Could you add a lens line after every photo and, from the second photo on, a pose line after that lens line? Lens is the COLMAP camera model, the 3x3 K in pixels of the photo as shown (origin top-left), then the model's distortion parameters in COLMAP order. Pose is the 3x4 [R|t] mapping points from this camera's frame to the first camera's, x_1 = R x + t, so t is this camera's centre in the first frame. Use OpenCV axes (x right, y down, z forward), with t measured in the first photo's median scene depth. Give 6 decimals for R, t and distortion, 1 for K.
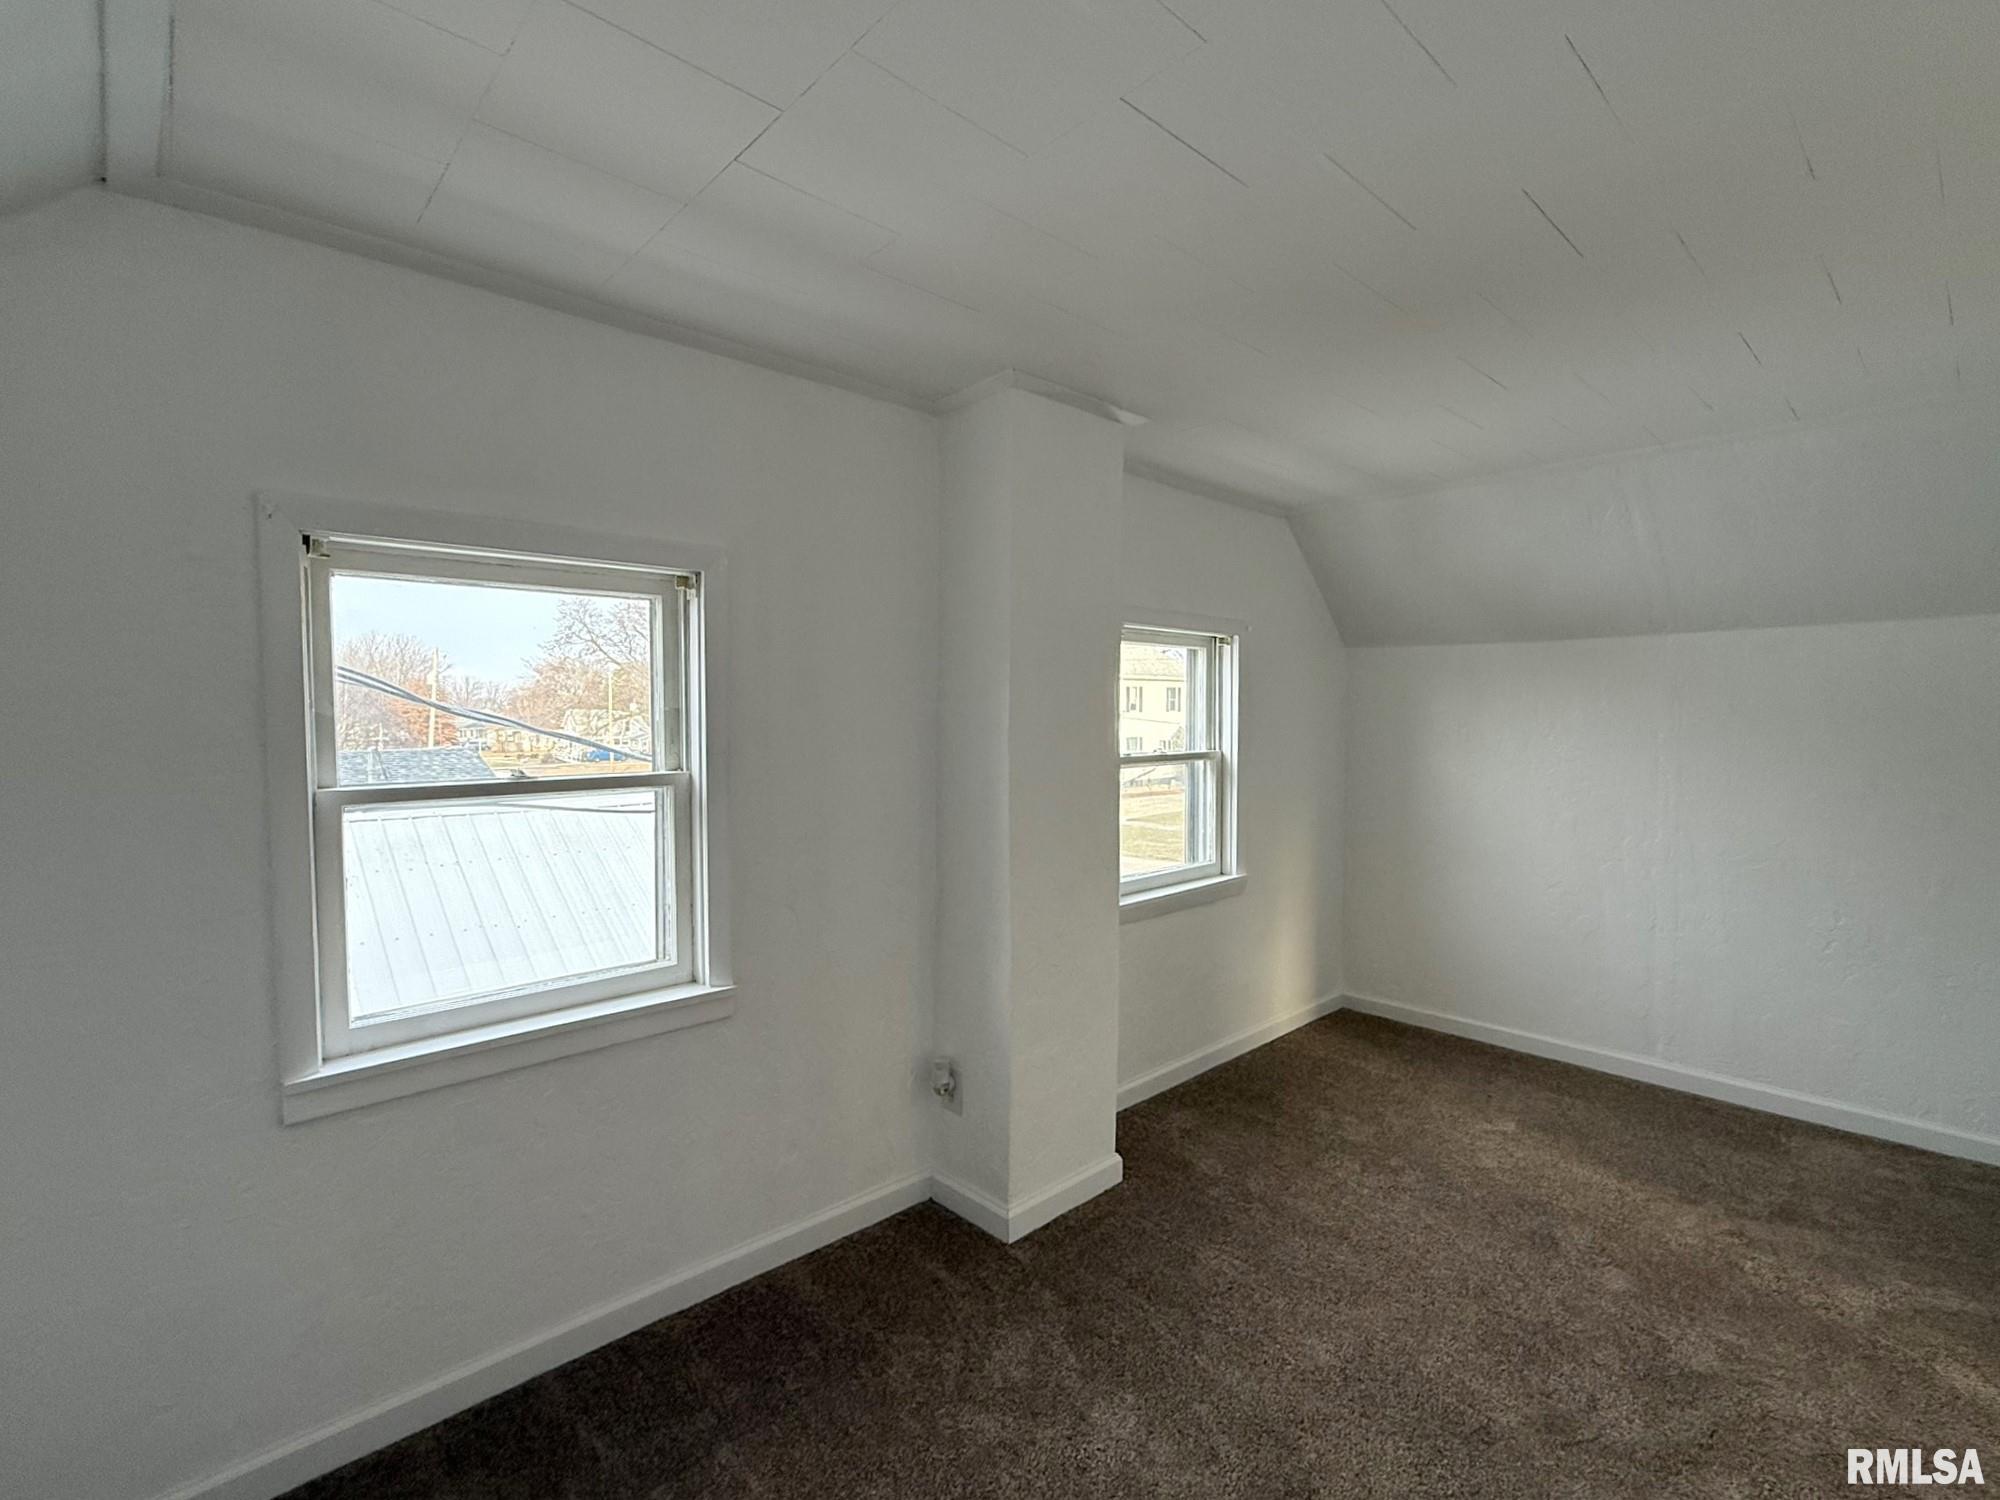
lens RADIAL K [[890.6, 0, 1000.1], [0, 890.6, 744.5], [0, 0, 1]] dist [-0.001568, -0.000146]
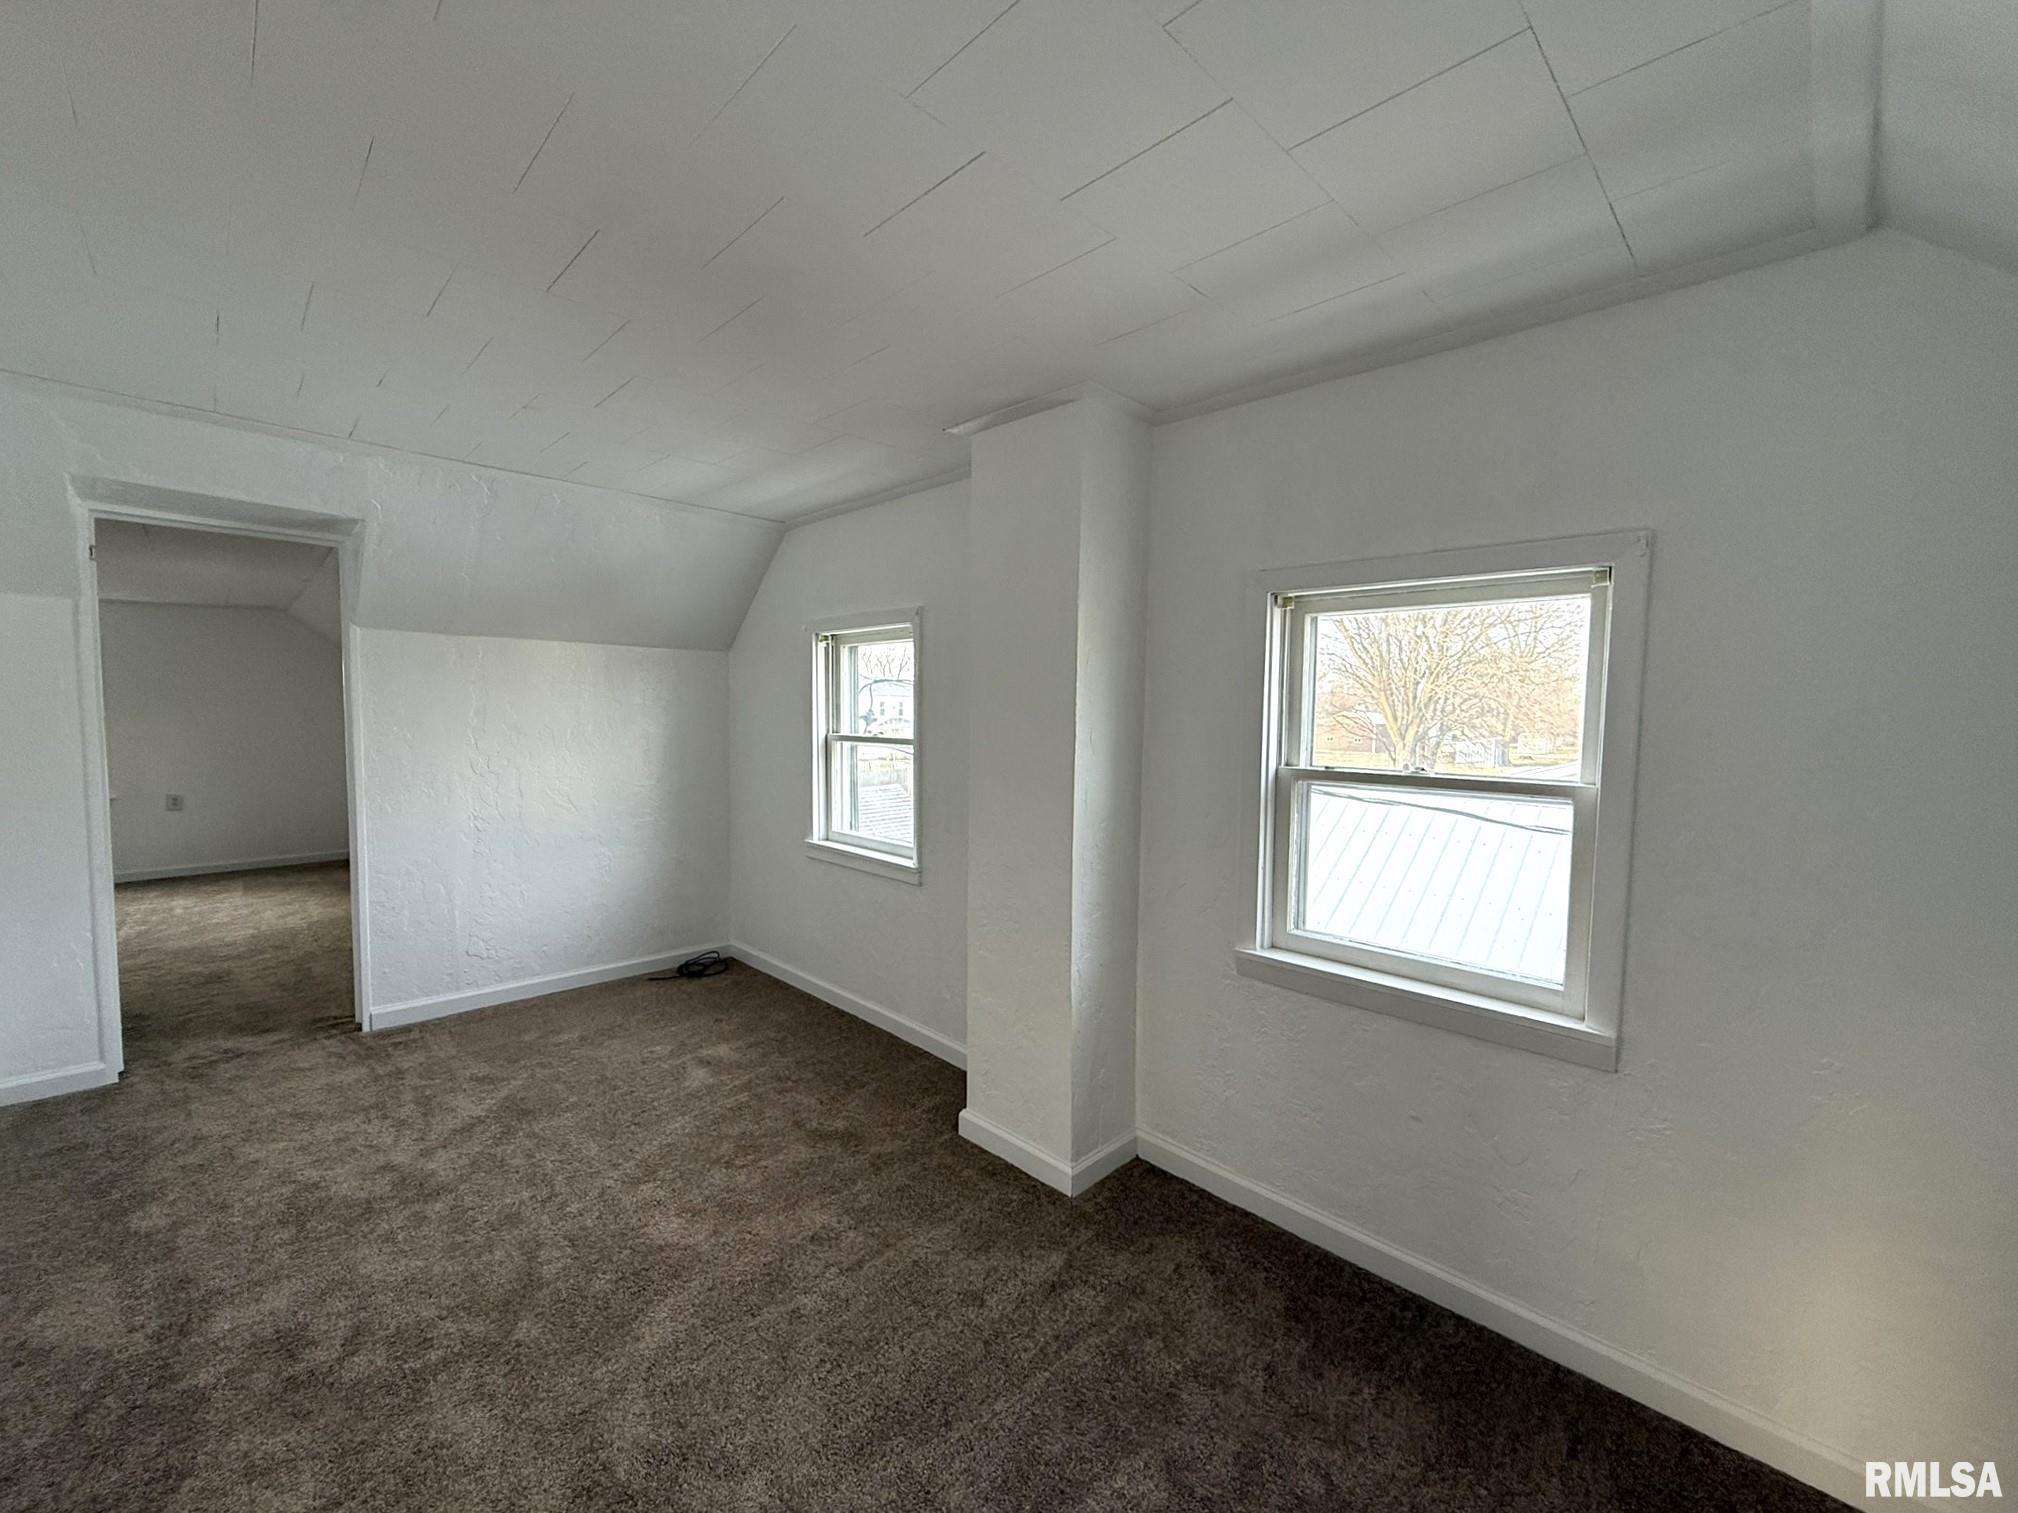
lens RADIAL K [[813.8, 0, 1034.0], [0, 813.8, 763.8], [0, 0, 1]] dist [-0.001936, -0.000510]
pose [[0.055379, 0.064921, -0.996353, 0.515657], [-0.052502, 0.996693, 0.062025, -0.012565], [0.997084, 0.048875, 0.058604, 0.470825]]
